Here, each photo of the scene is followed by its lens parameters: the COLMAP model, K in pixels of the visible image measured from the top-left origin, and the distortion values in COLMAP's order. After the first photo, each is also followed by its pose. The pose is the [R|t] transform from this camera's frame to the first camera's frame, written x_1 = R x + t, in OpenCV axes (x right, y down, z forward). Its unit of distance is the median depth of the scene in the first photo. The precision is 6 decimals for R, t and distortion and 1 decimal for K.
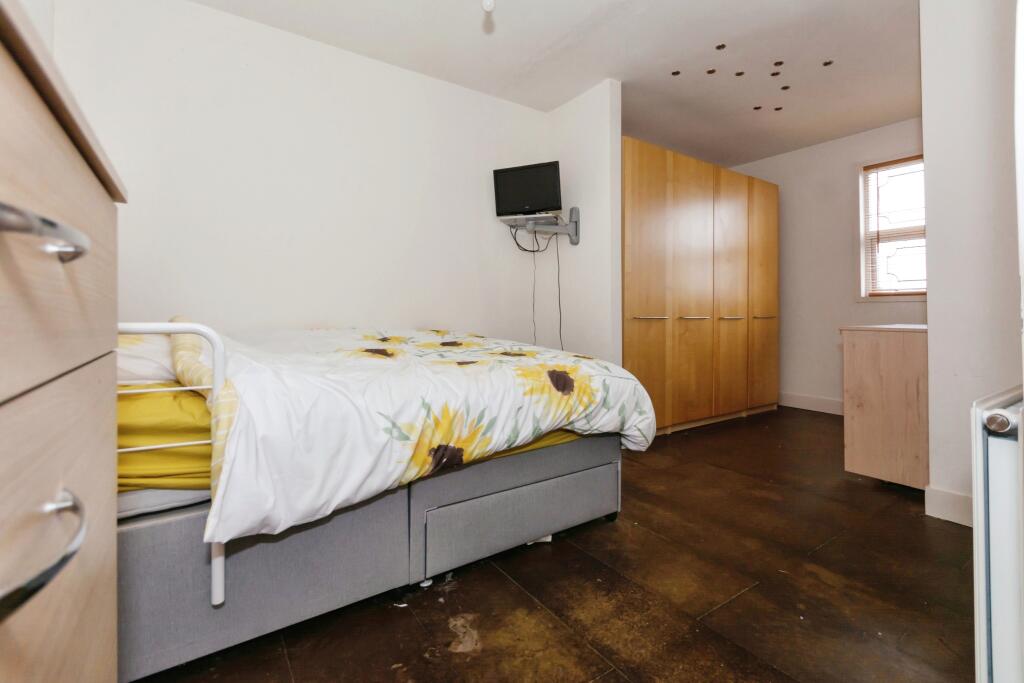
lens RADIAL K [[462.4, 0, 515.3], [0, 462.4, 311.6], [0, 0, 1]] dist [0.000686, 0.000276]
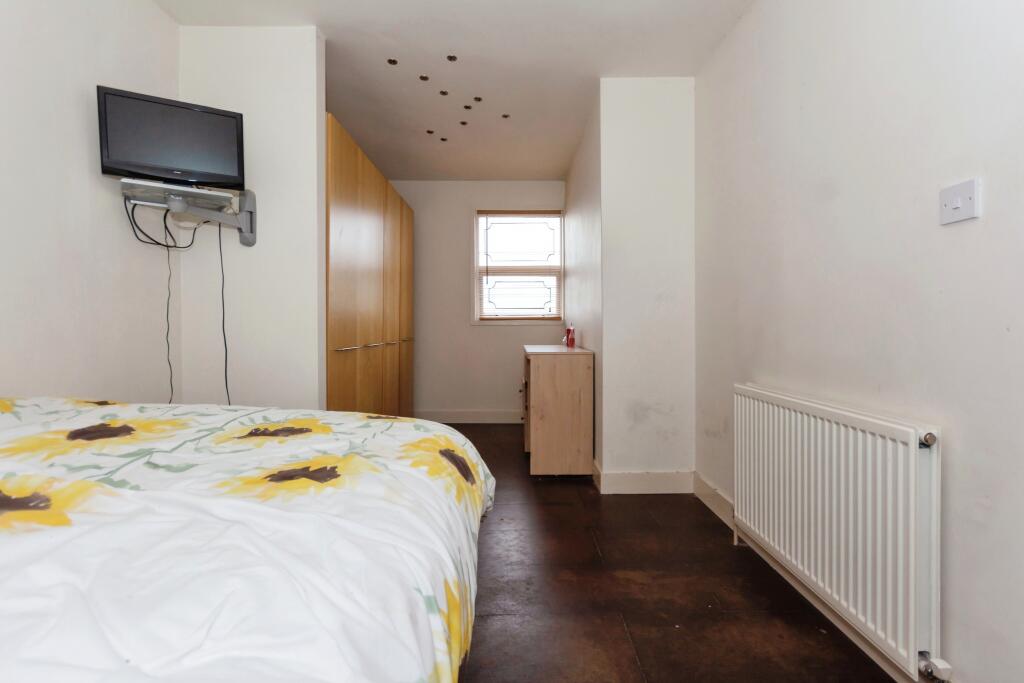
lens RADIAL K [[470.8, 0, 510.9], [0, 470.8, 329.9], [0, 0, 1]] dist [-0.001229, -0.000110]
pose [[0.568665, -0.013214, 0.822463, -0.226552], [0.004269, 0.999905, 0.013113, -0.028549], [-0.822558, -0.003946, 0.568667, 0.294722]]
